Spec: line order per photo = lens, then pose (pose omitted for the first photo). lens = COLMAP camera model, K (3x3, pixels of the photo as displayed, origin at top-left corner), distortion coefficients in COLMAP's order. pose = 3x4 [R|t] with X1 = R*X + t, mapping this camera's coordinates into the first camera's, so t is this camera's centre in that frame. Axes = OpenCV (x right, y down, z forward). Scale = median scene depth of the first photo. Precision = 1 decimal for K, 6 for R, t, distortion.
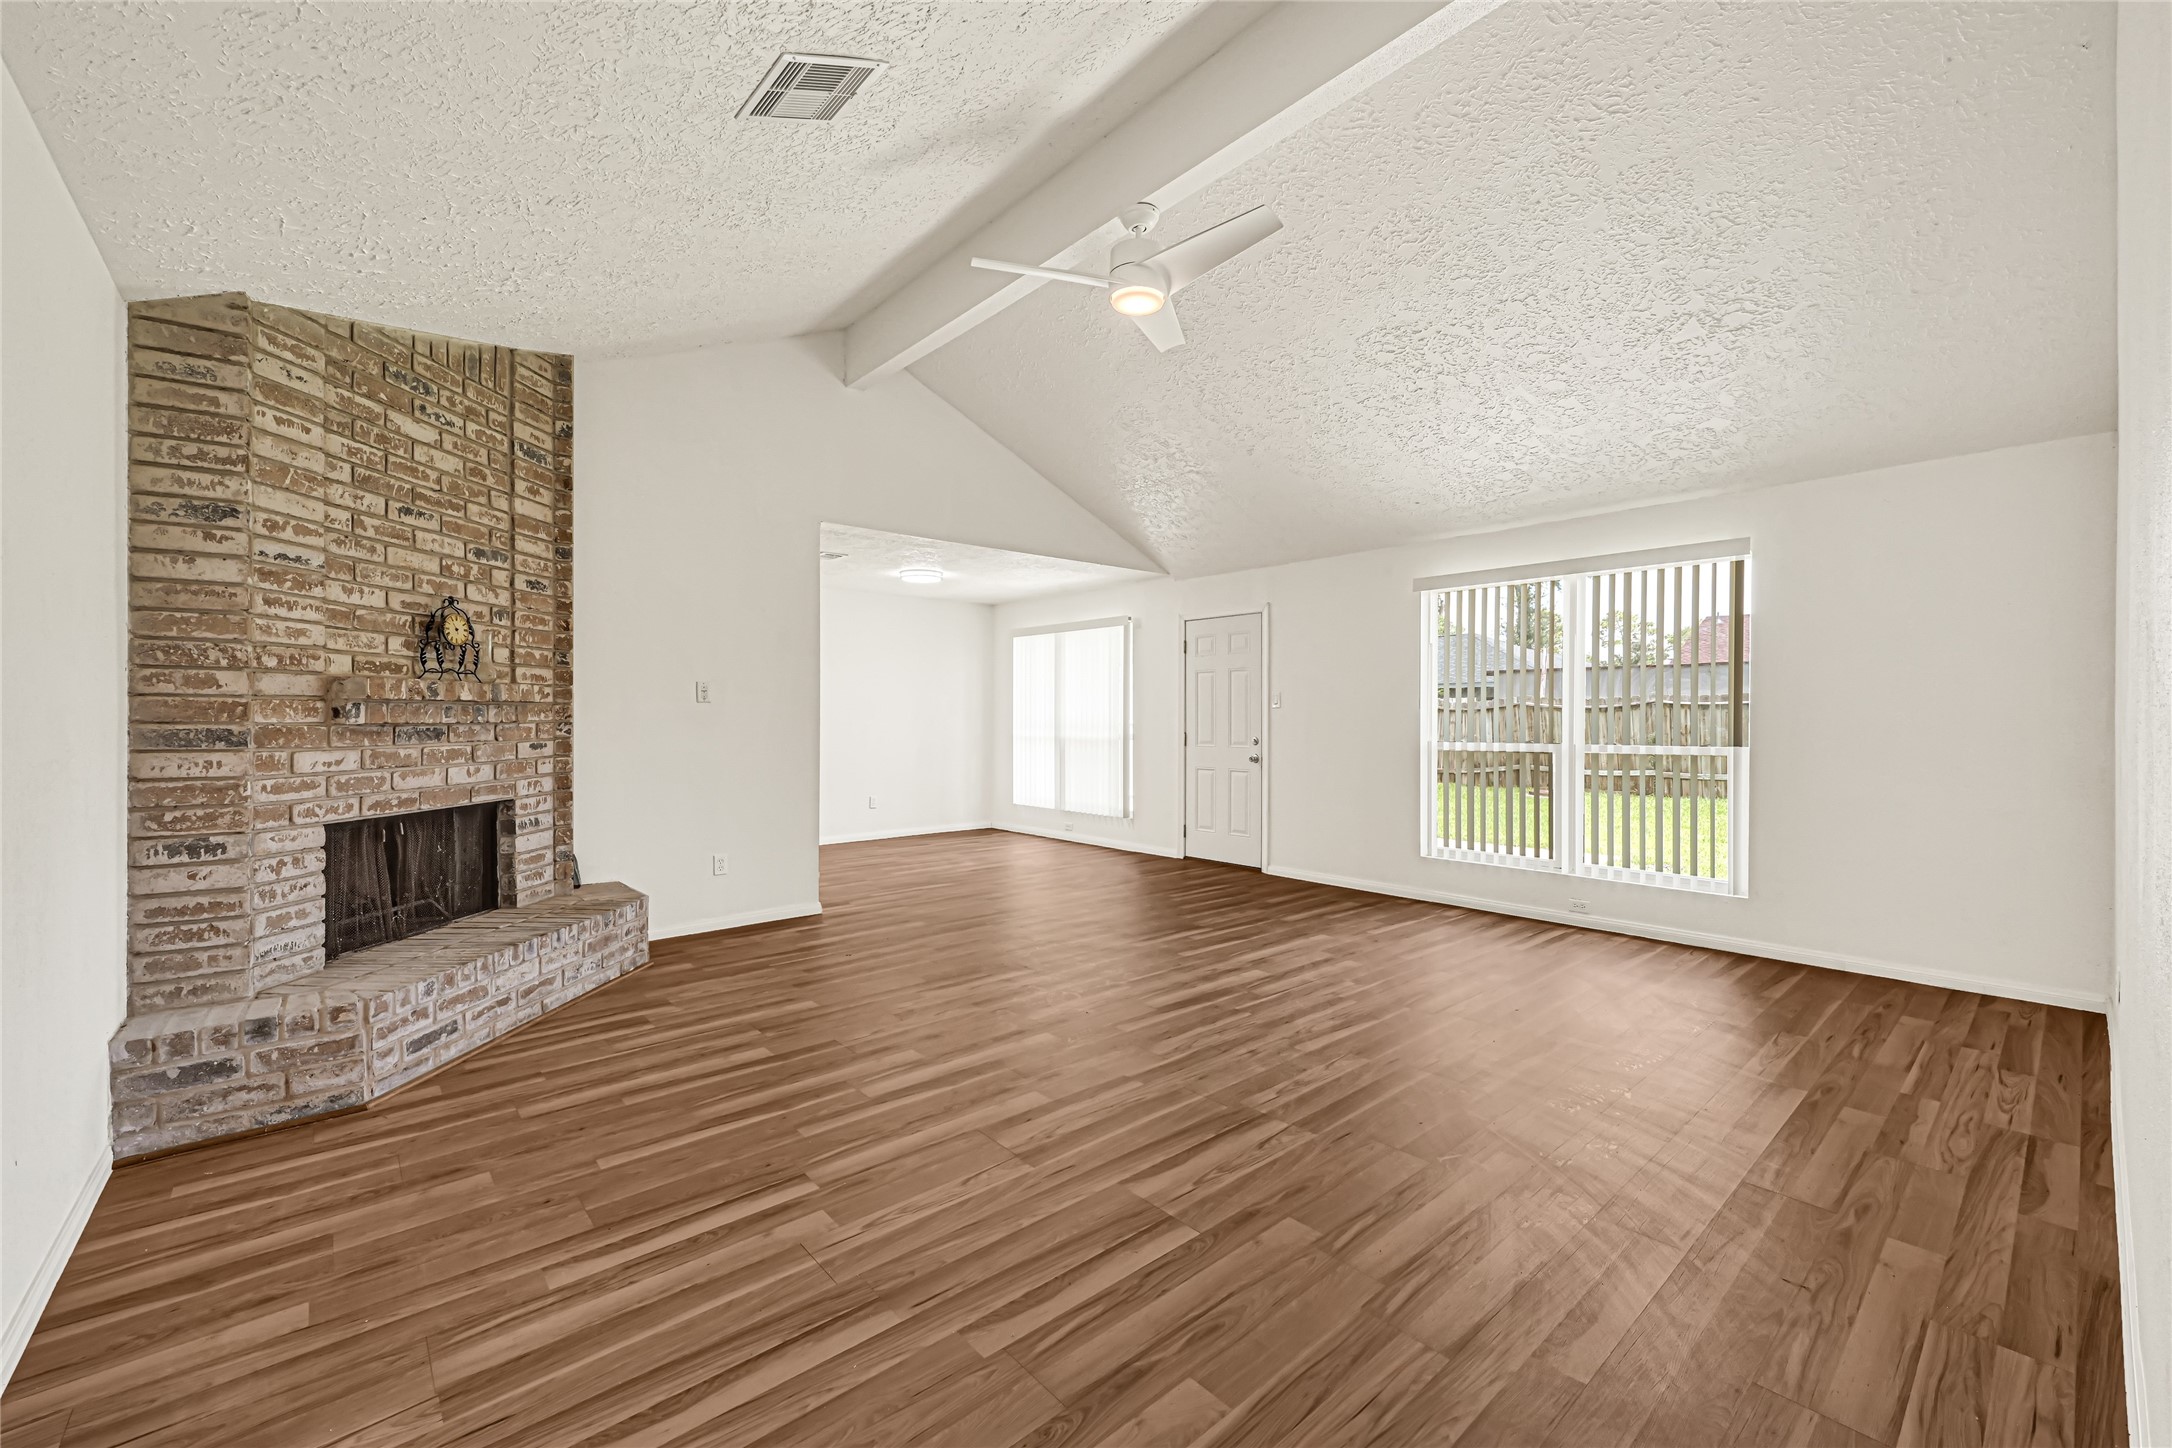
lens RADIAL K [[865.8, 0, 1086.0], [0, 865.8, 724.0], [0, 0, 1]] dist [-0.001391, -0.000206]
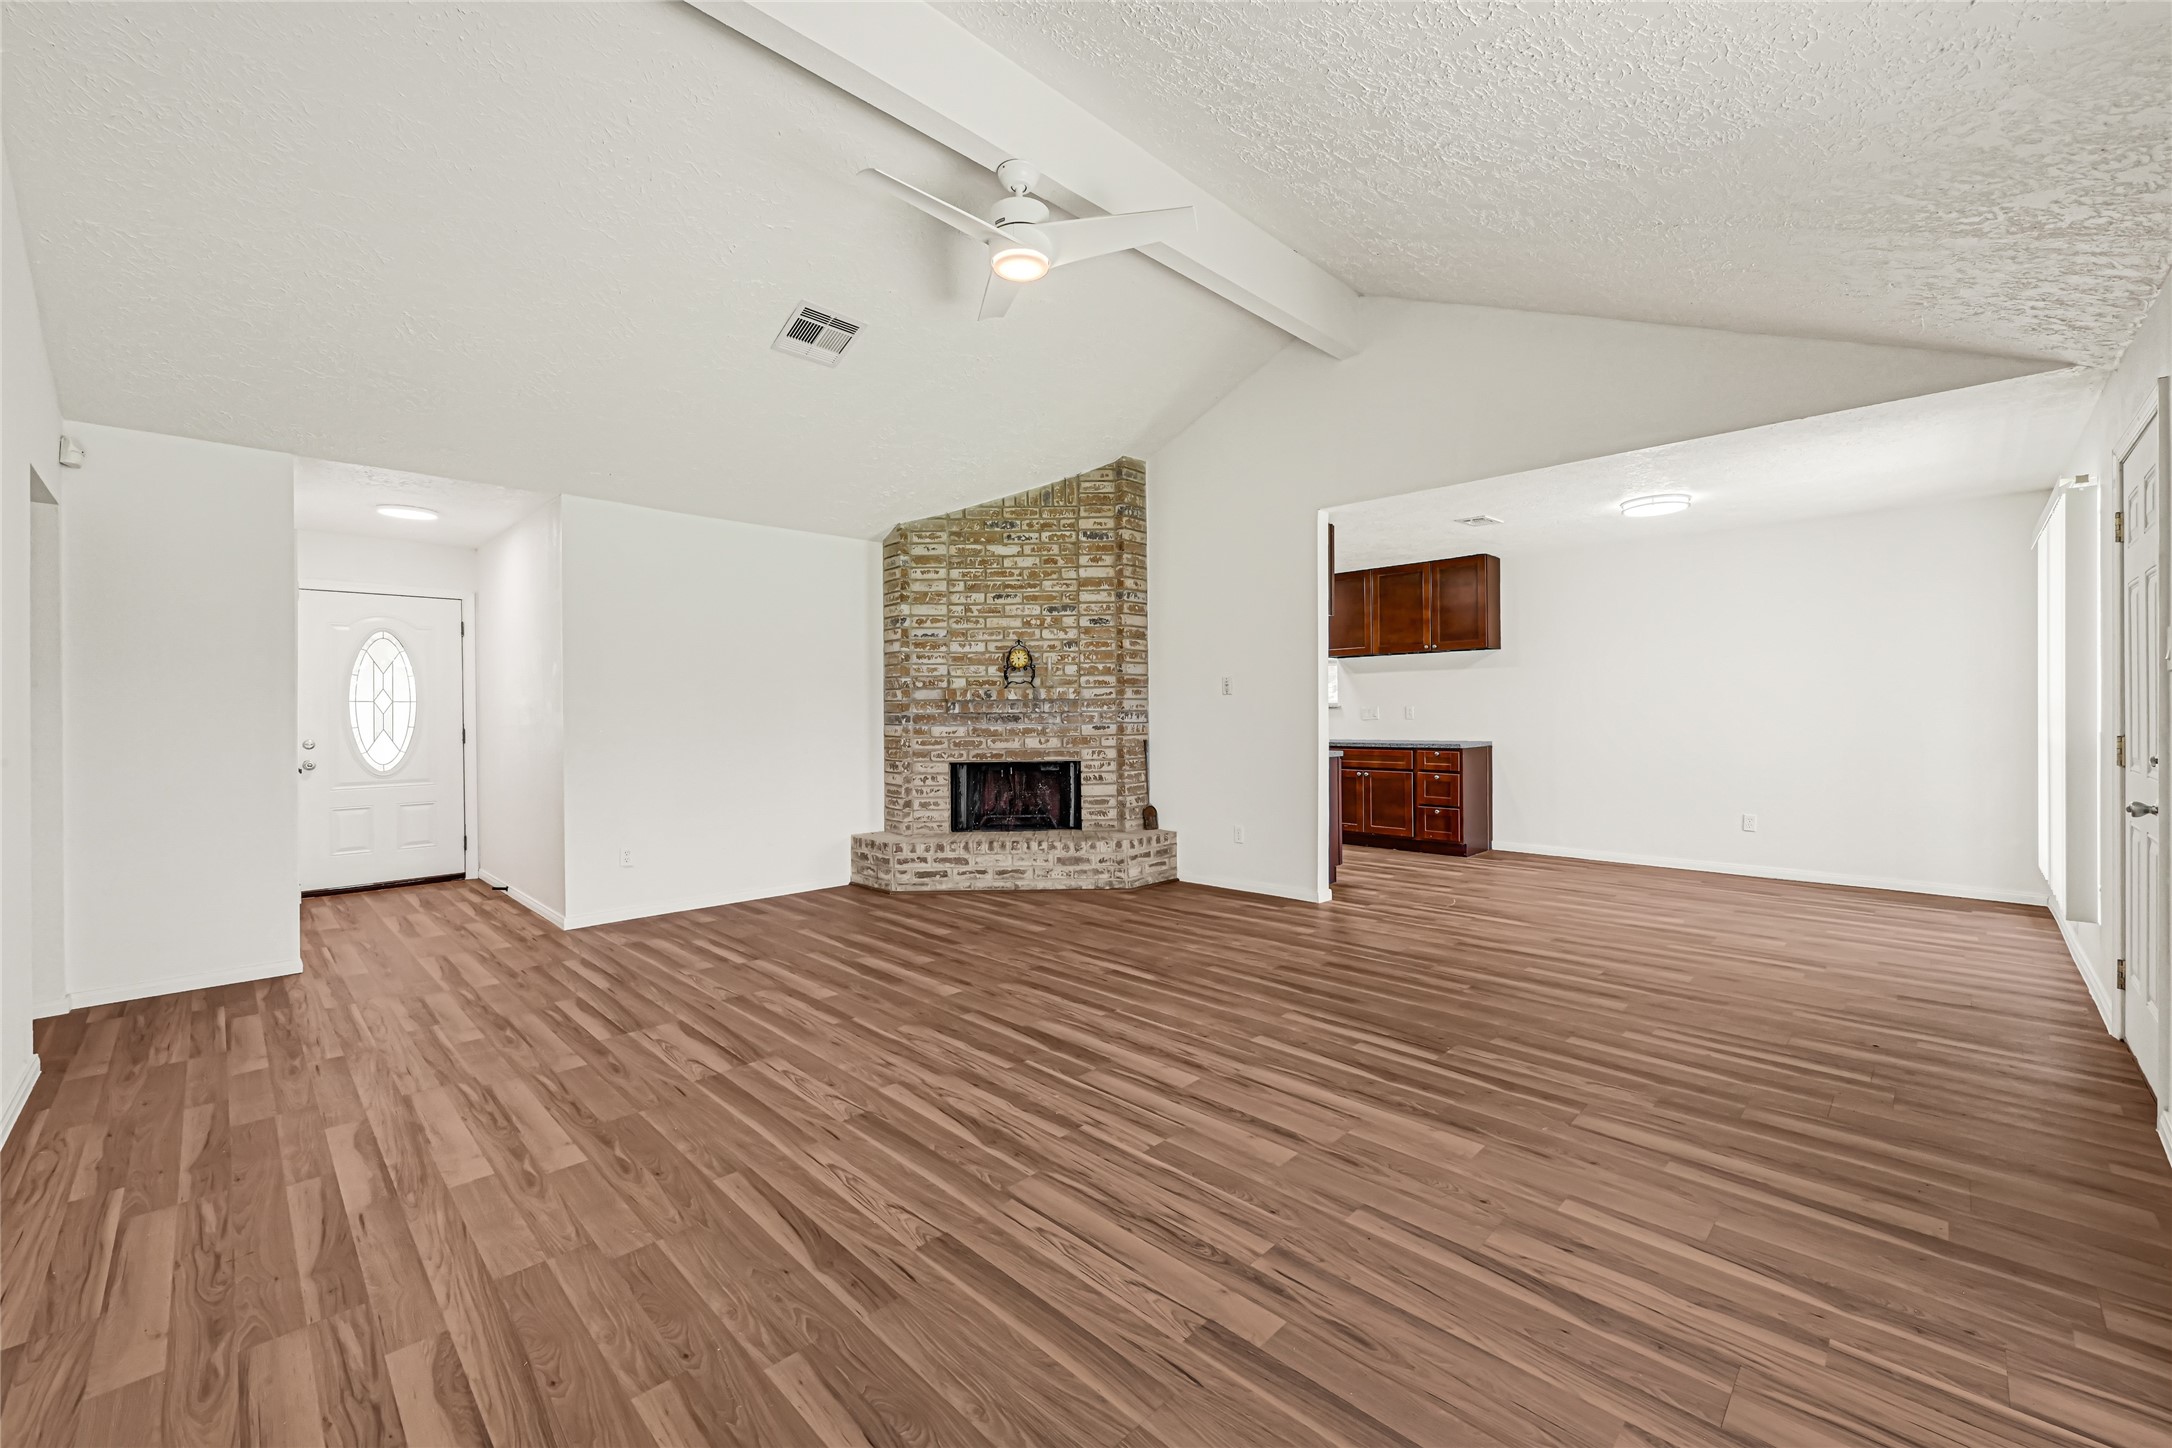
lens RADIAL K [[867.0, 0, 1101.3], [0, 867.0, 713.3], [0, 0, 1]] dist [-0.000071, -0.000058]
pose [[0.084438, 0.003632, -0.996422, 1.124138], [0.001630, 0.999992, 0.003783, -0.006493], [0.996427, -0.001944, 0.084432, 1.123985]]
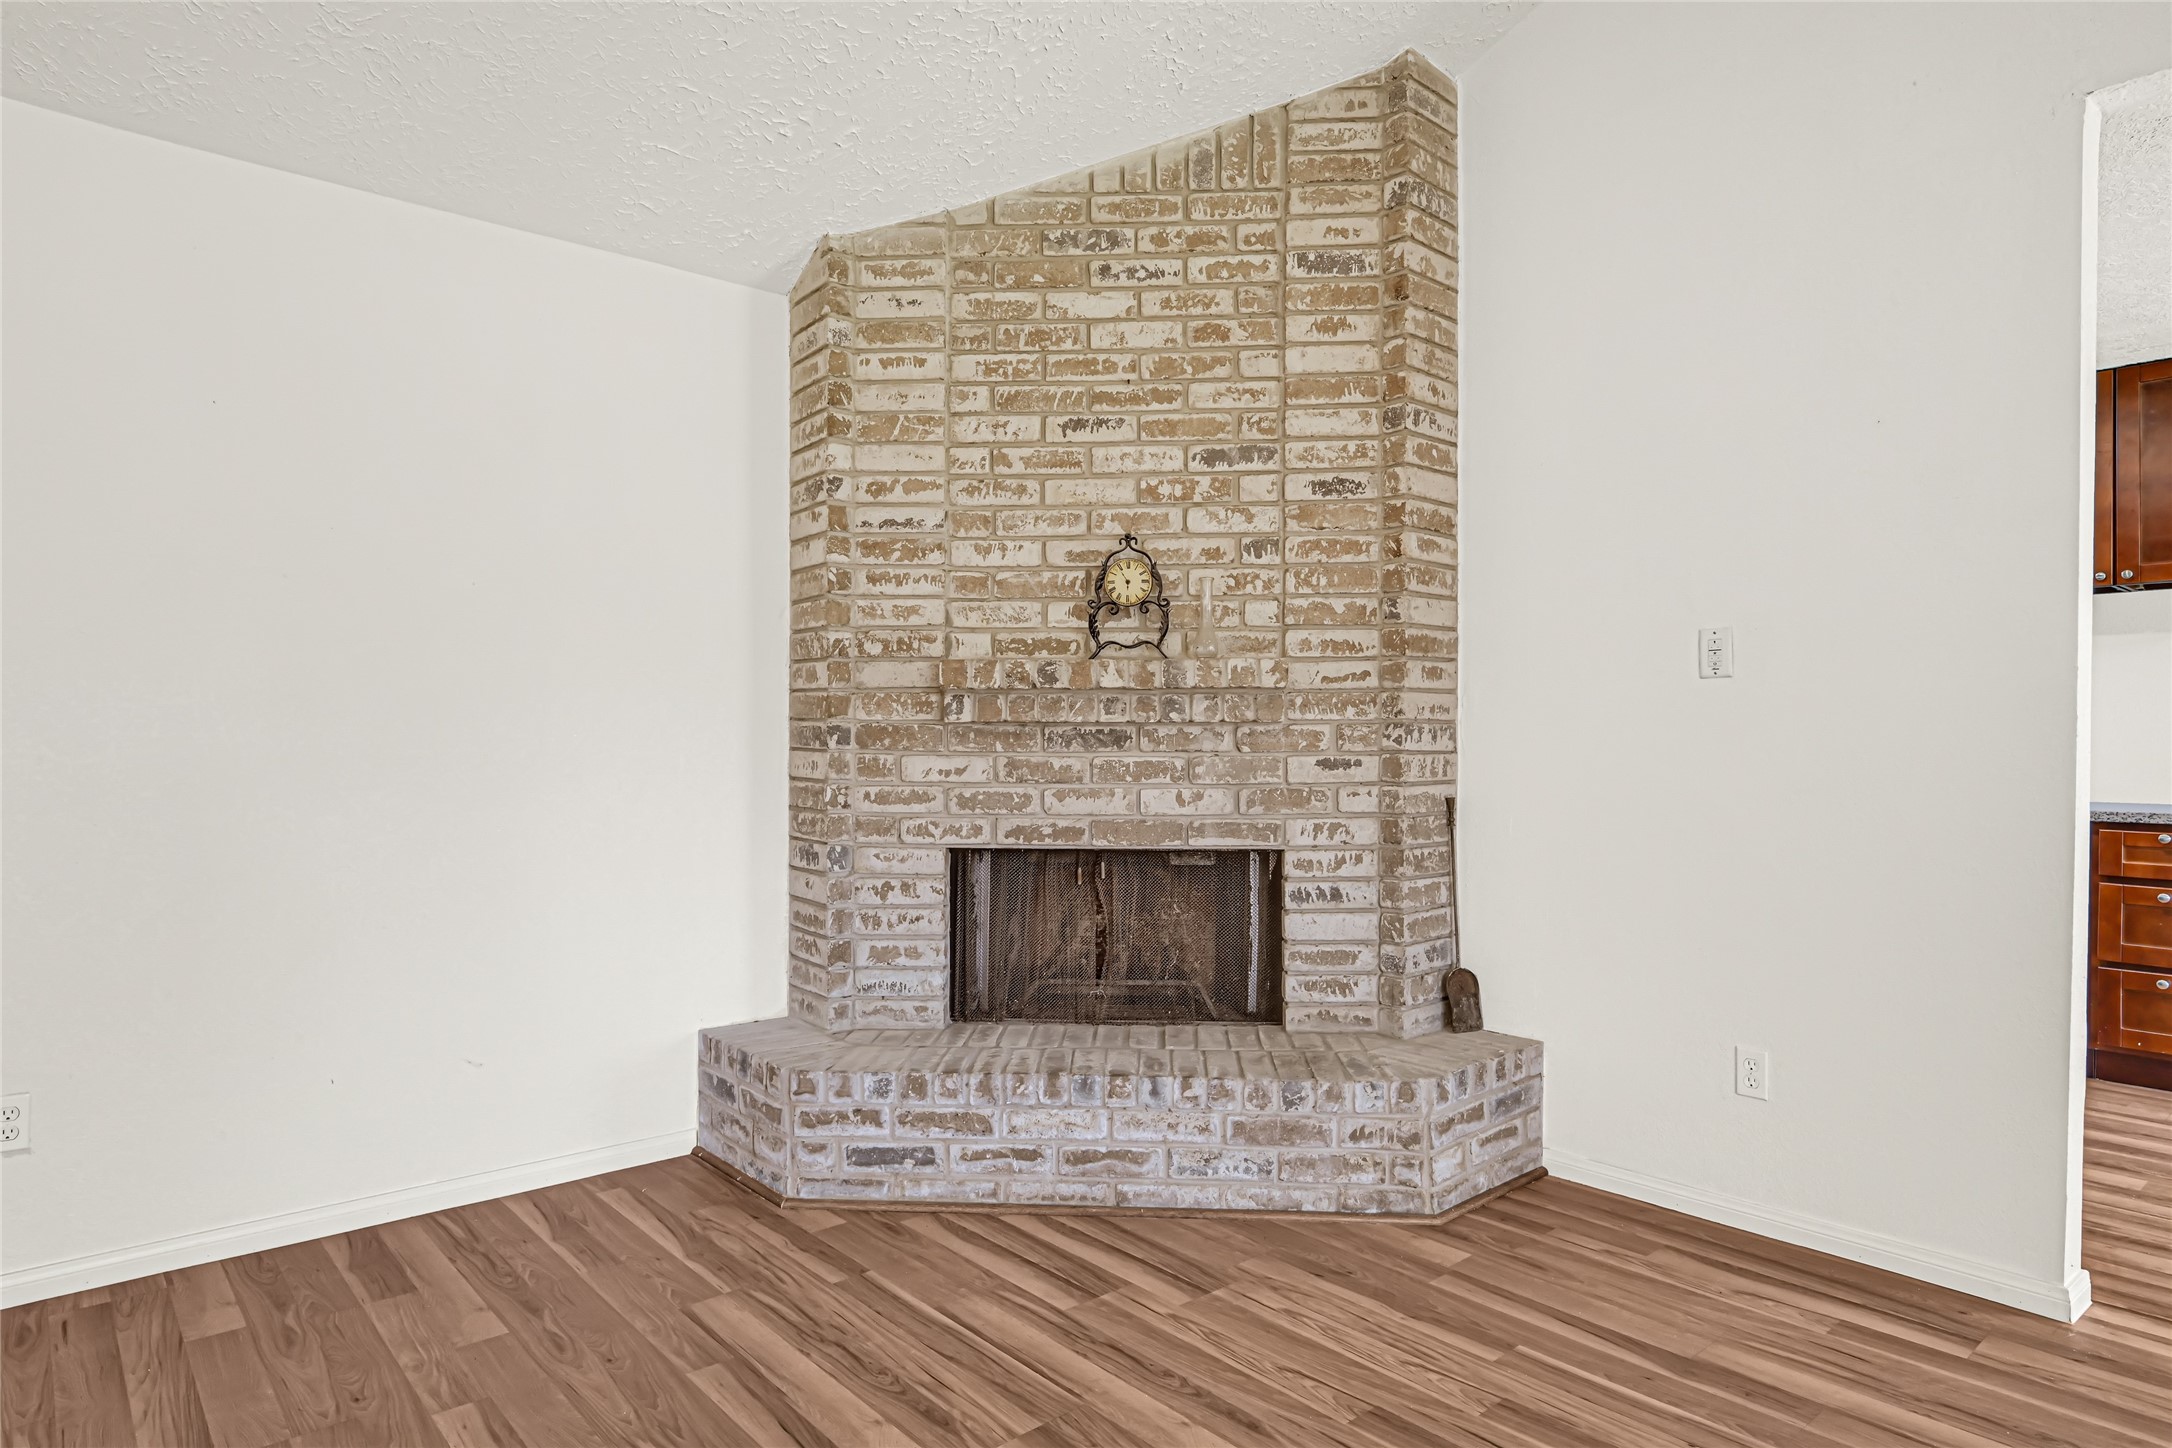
lens RADIAL K [[1239.2, 0, 1092.1], [0, 1239.2, 736.8], [0, 0, 1]] dist [-0.002387, -0.000175]
pose [[0.003759, 0.006137, -0.999974, 0.251228], [-0.009238, 0.999939, 0.006102, 0.005034], [0.999950, 0.009215, 0.003816, 1.071099]]
